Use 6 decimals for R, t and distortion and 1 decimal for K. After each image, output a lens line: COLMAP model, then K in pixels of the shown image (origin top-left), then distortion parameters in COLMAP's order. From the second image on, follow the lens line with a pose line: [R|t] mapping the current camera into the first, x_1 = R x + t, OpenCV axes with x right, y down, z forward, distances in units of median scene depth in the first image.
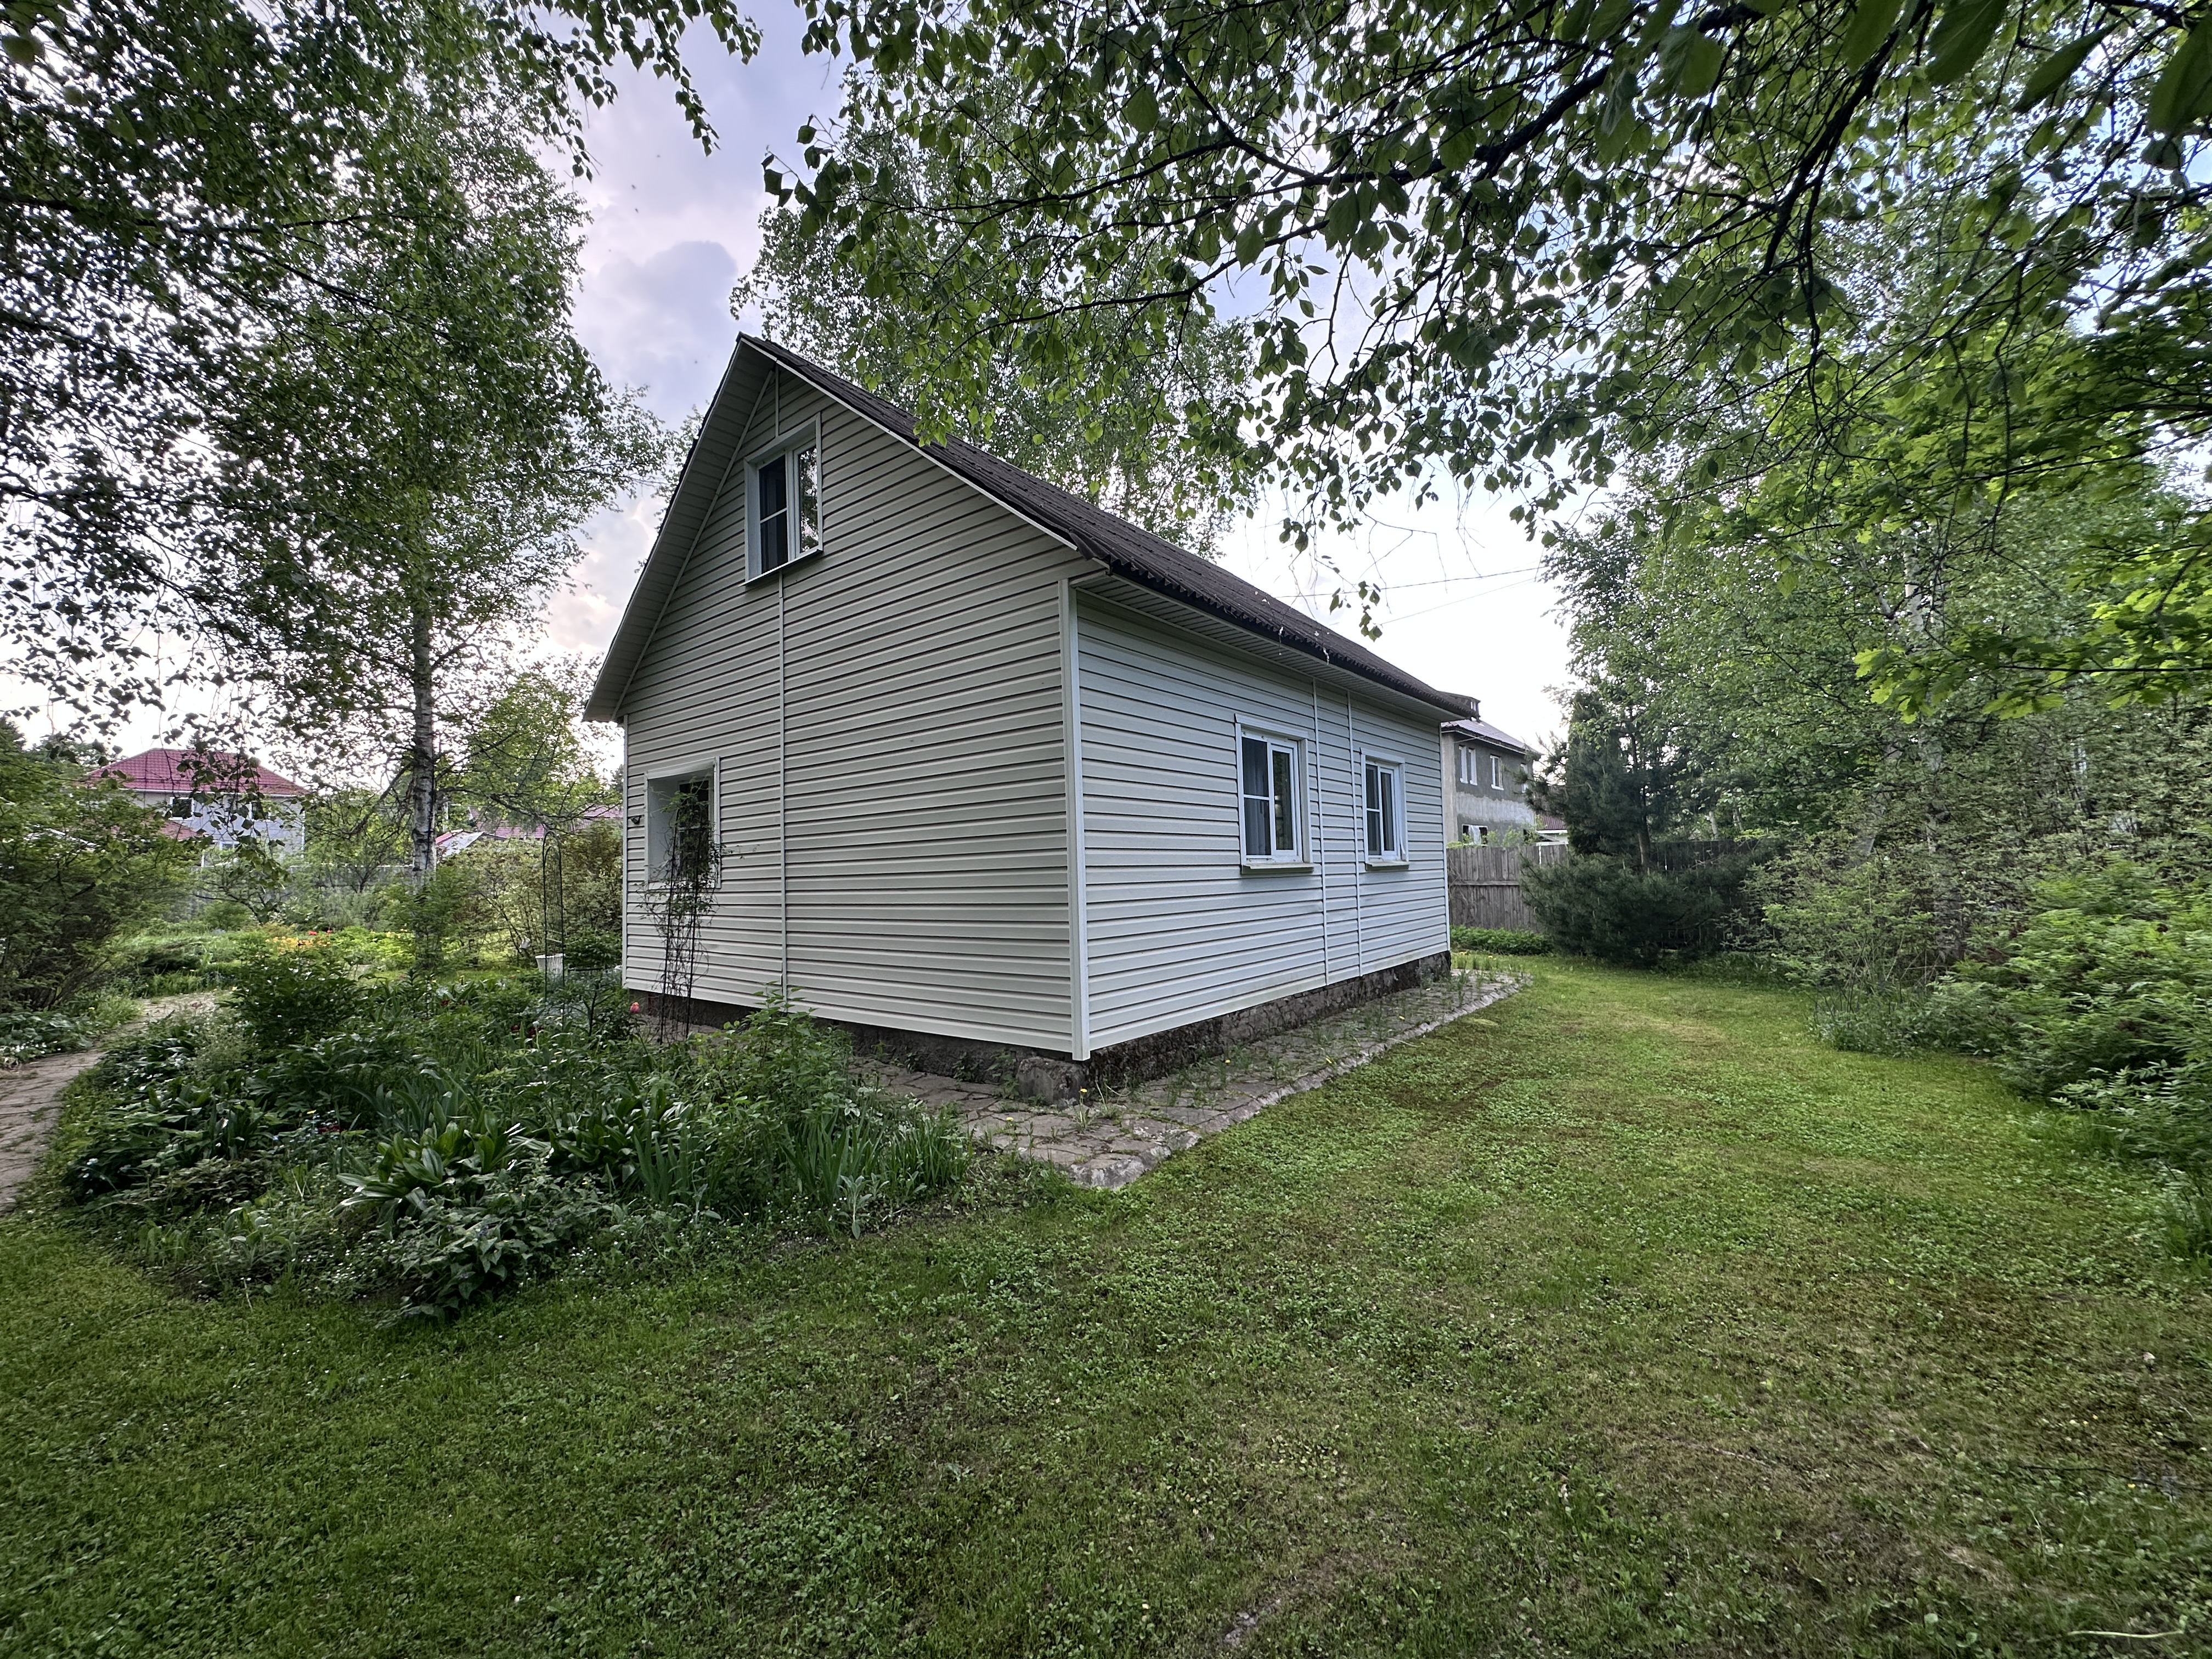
lens RADIAL K [[884.7, 0, 1111.0], [0, 884.7, 828.0], [0, 0, 1]] dist [-0.005382, 0.000805]
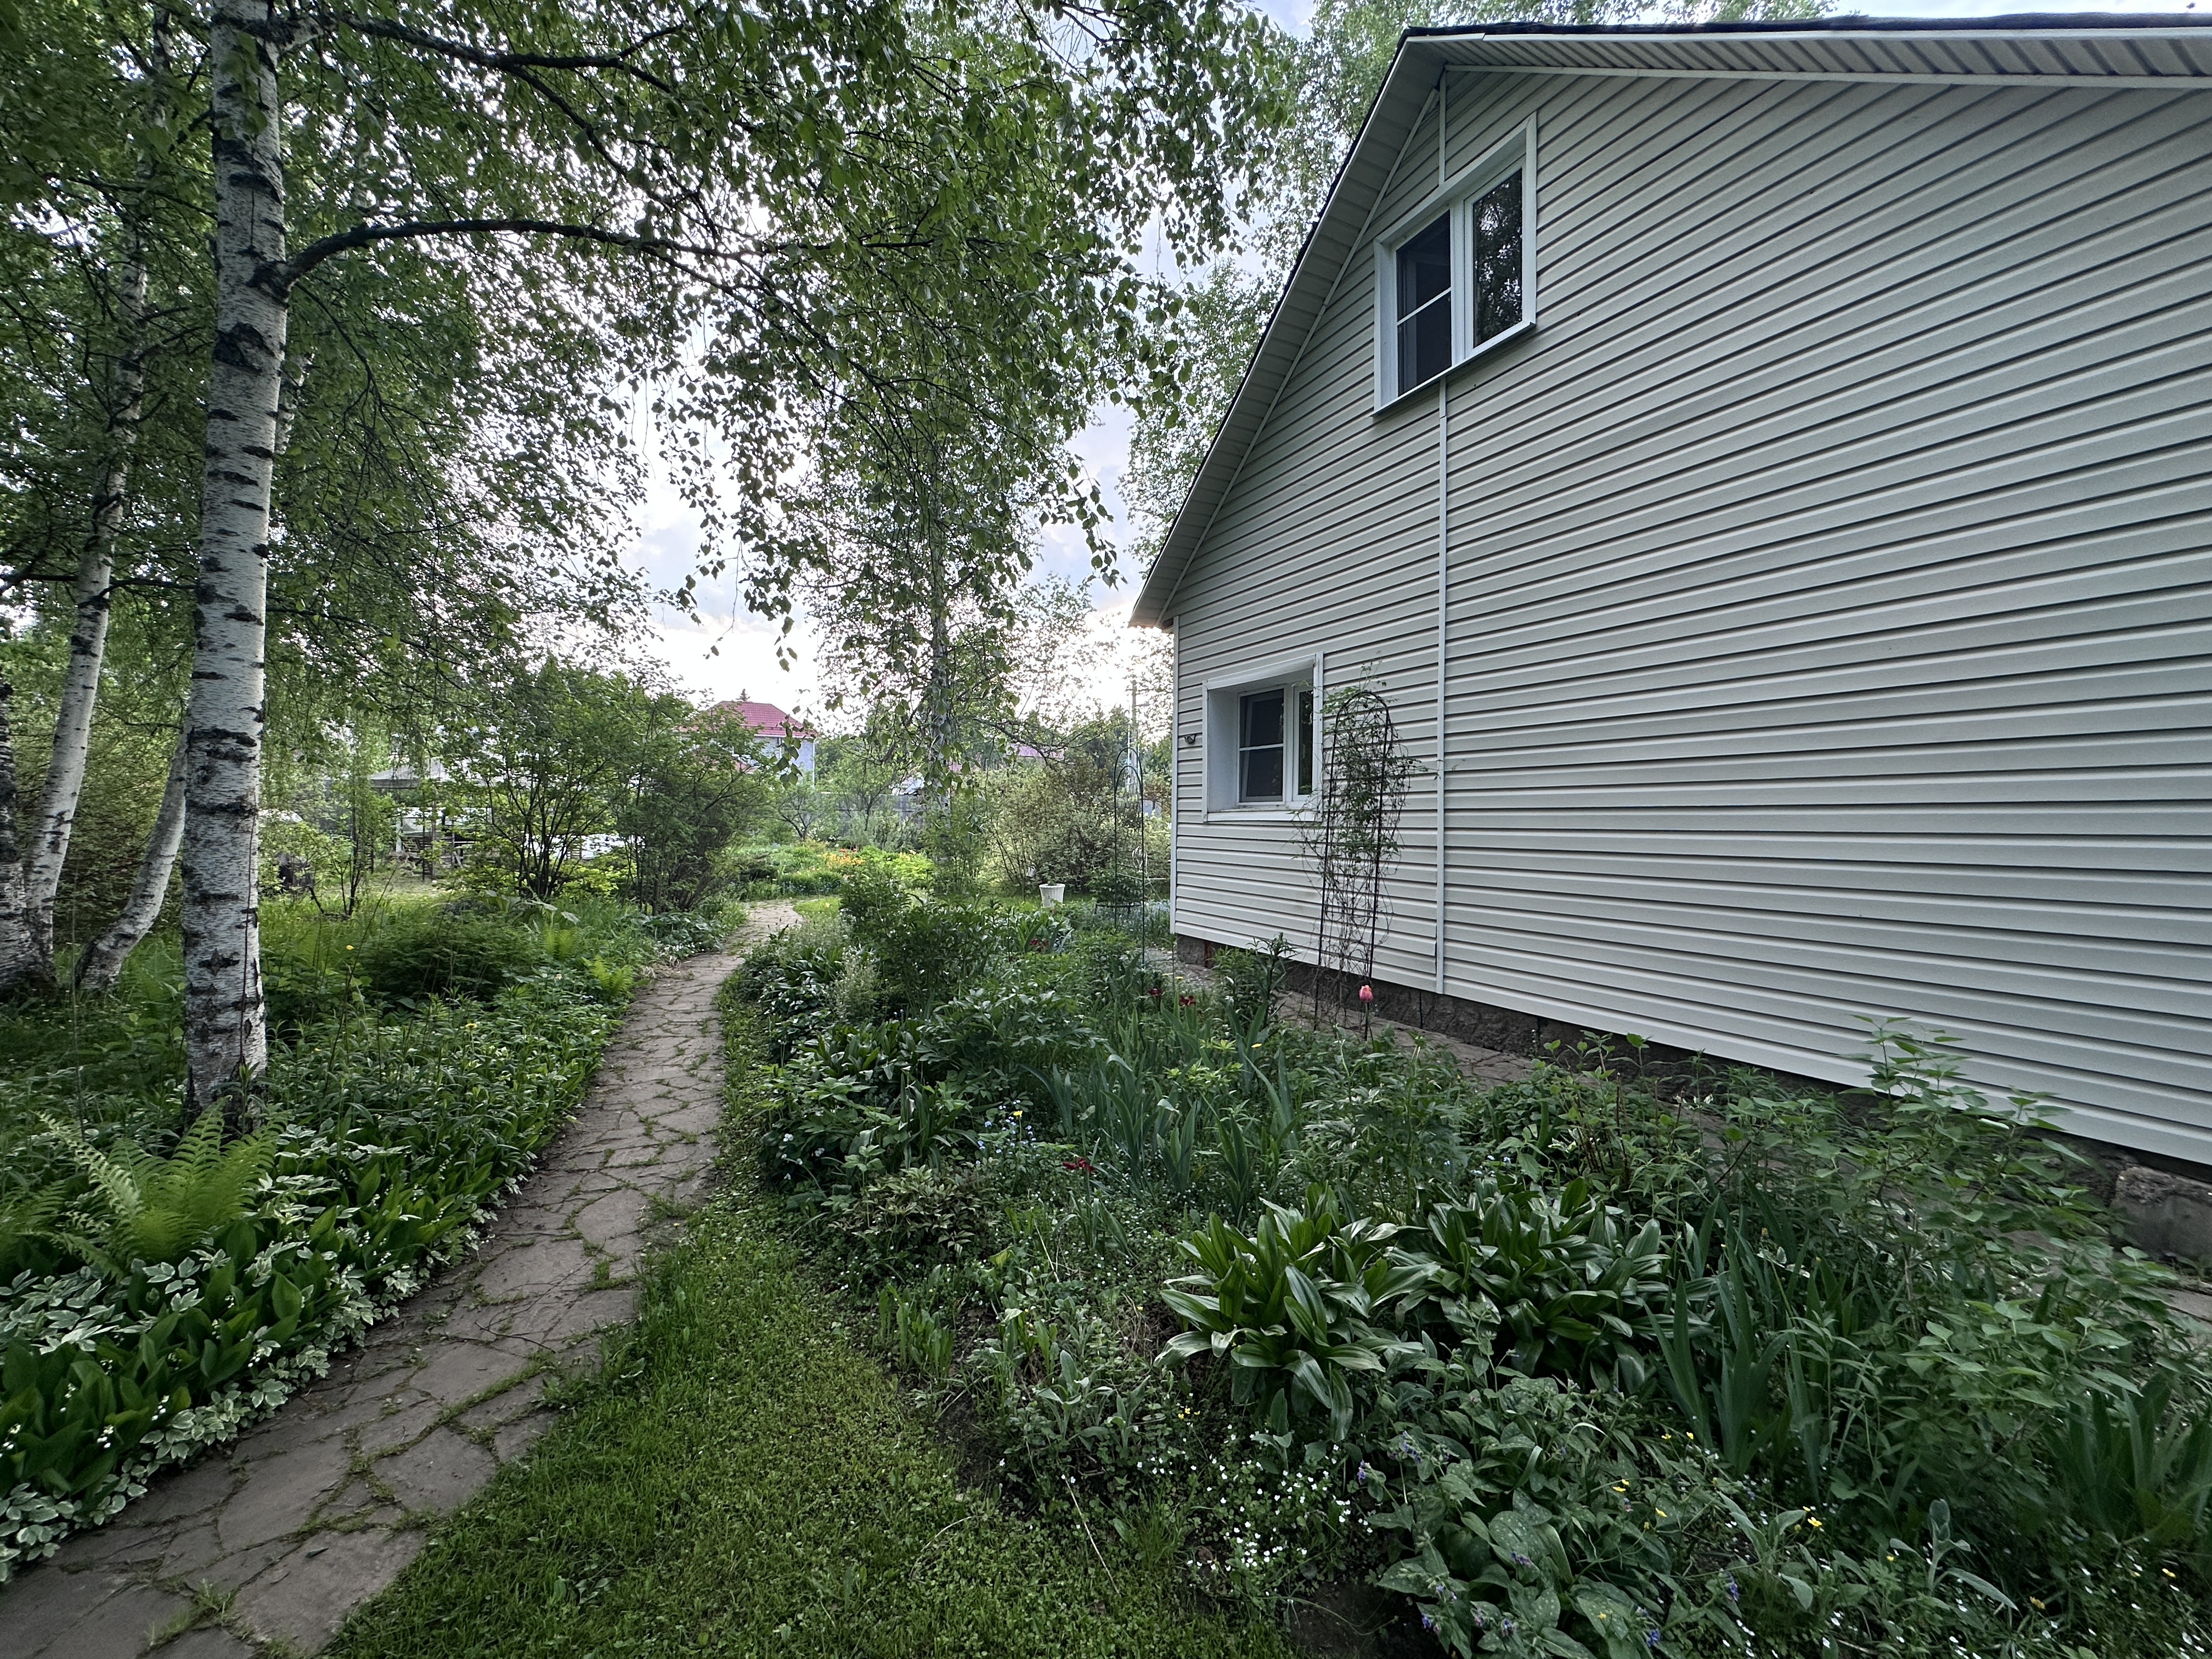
lens RADIAL K [[884.7, 0, 1107.5], [0, 884.7, 827.0], [0, 0, 1]] dist [-0.005382, 0.000805]
pose [[0.916186, 0.037061, -0.399037, -0.318217], [-0.011802, 0.997778, 0.065571, 0.024824], [0.400580, -0.055366, 0.914587, 0.218802]]
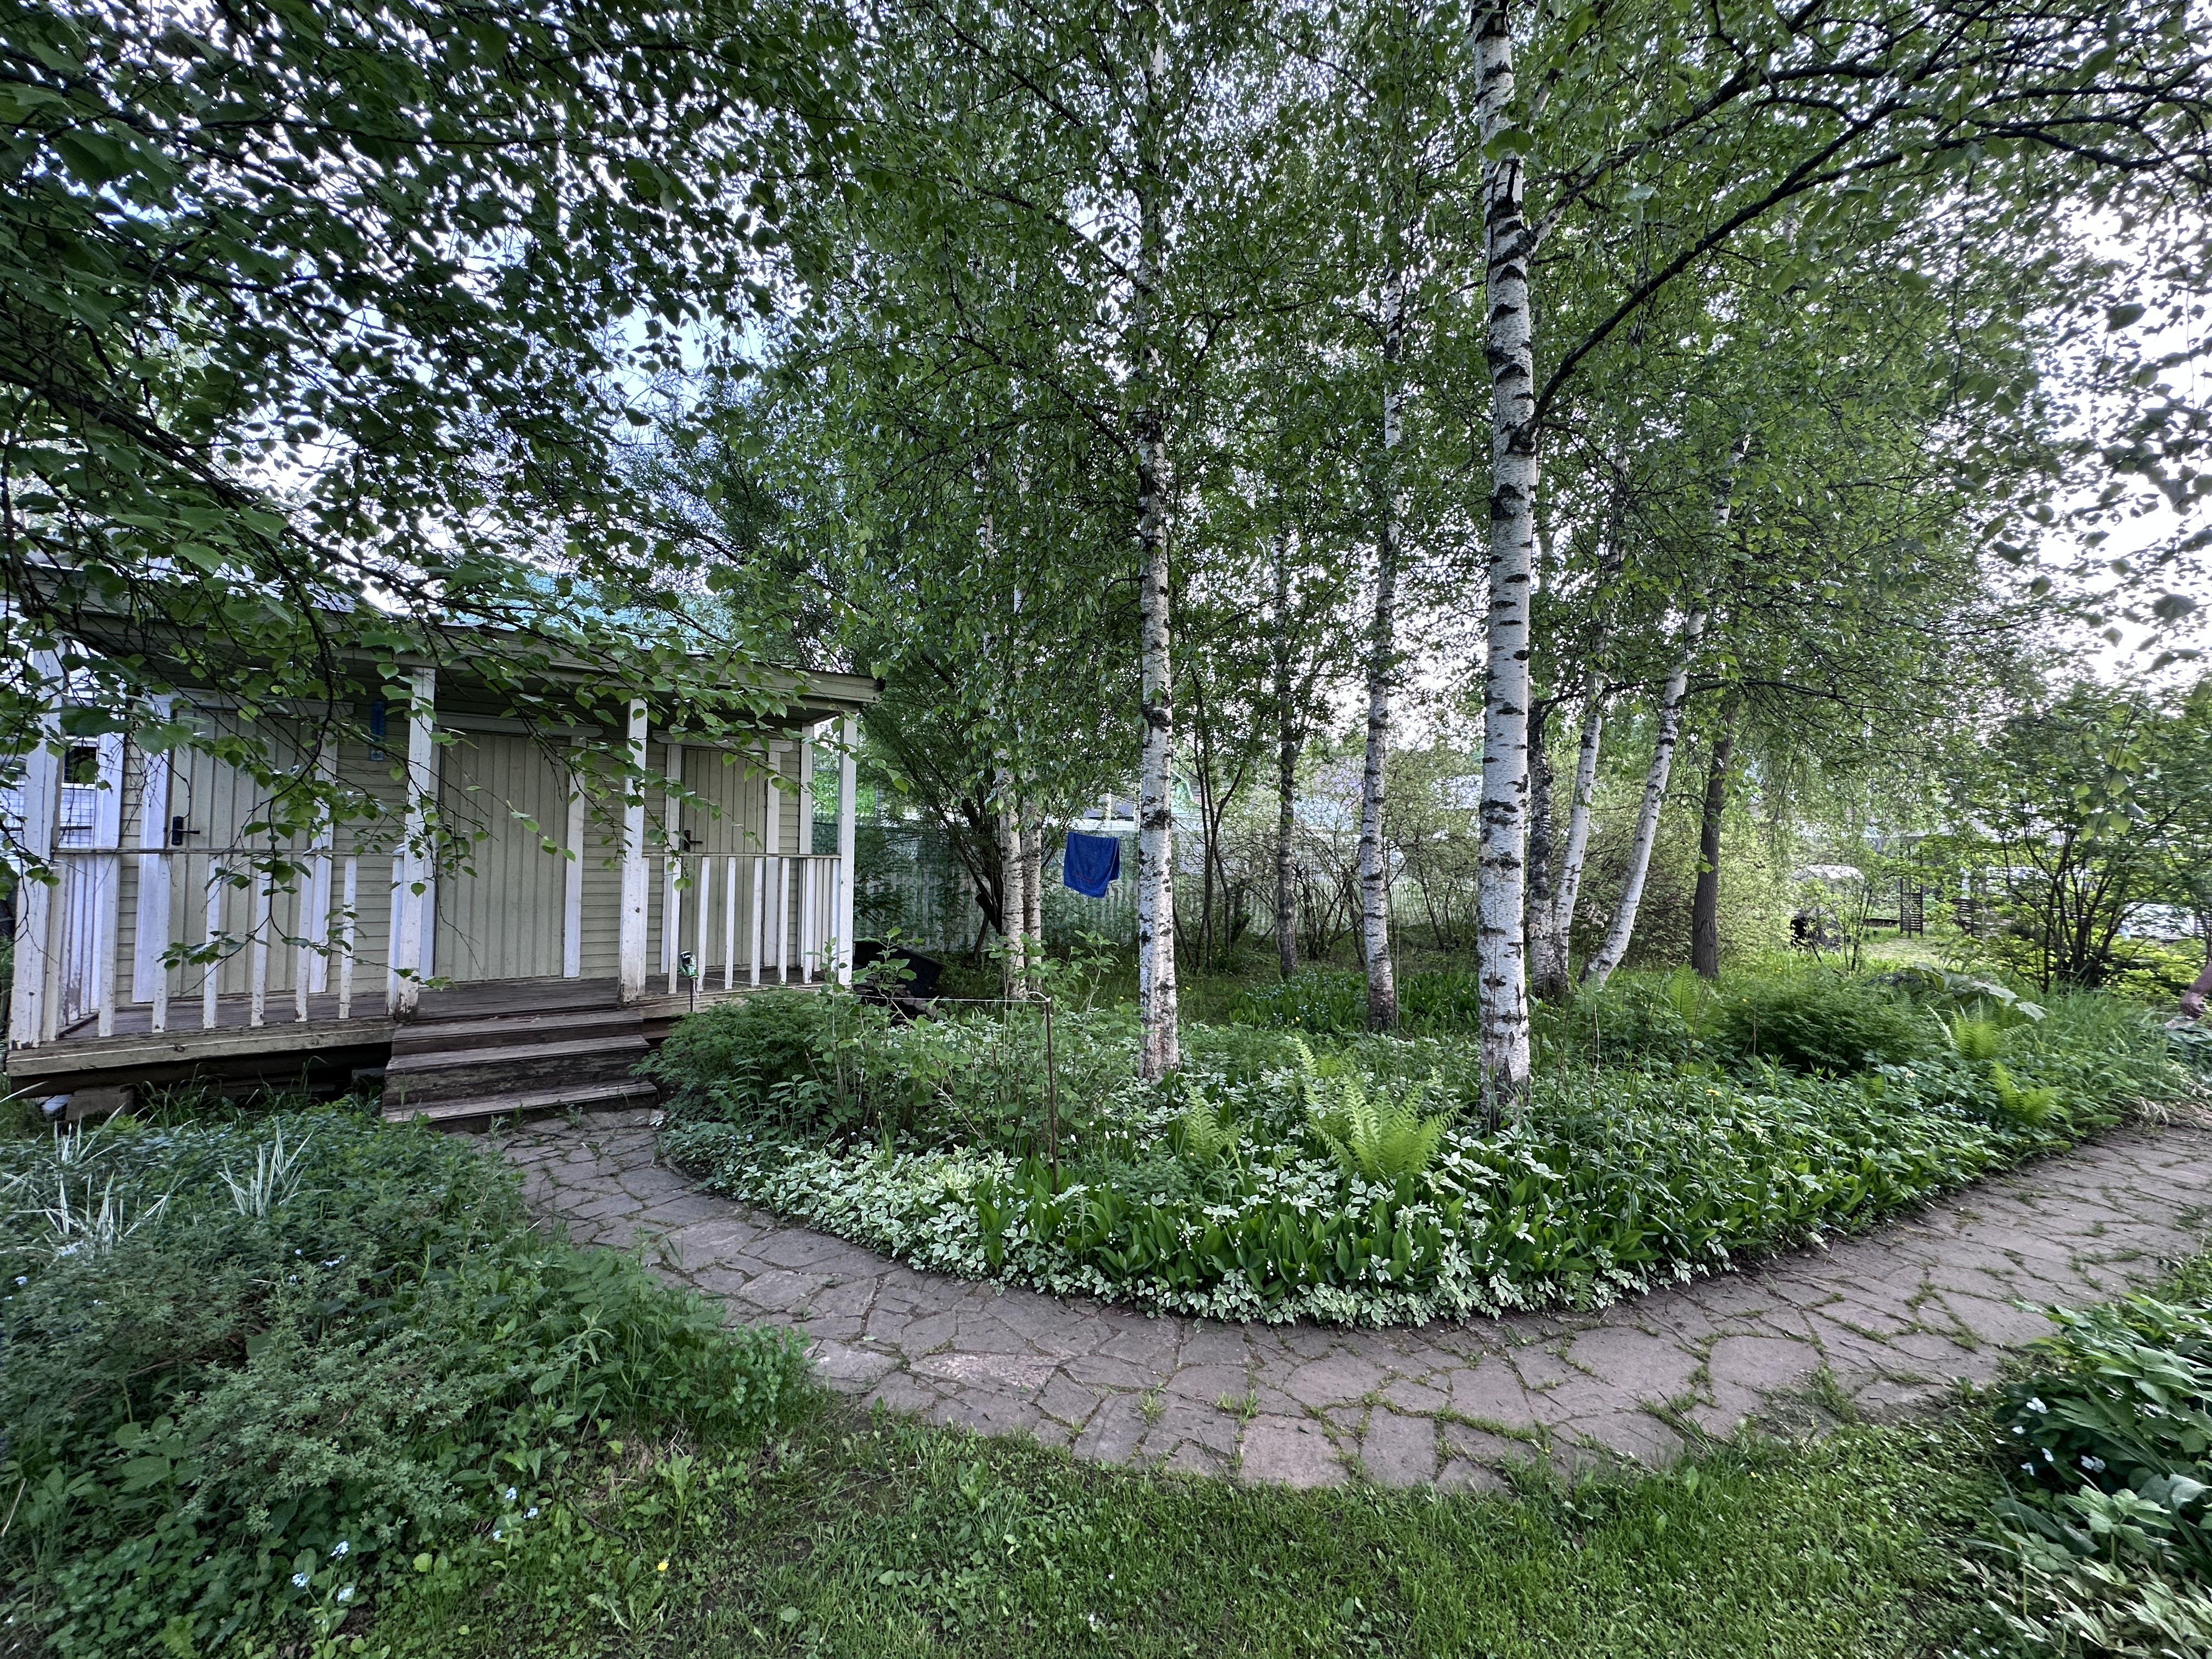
lens RADIAL K [[884.7, 0, 1103.2], [0, 884.7, 825.8], [0, 0, 1]] dist [-0.005382, 0.000805]
pose [[-0.342487, -0.008661, -0.939483, -0.285107], [0.036625, 0.999074, -0.022562, 0.029378], [0.938808, -0.042136, -0.341853, 0.375849]]
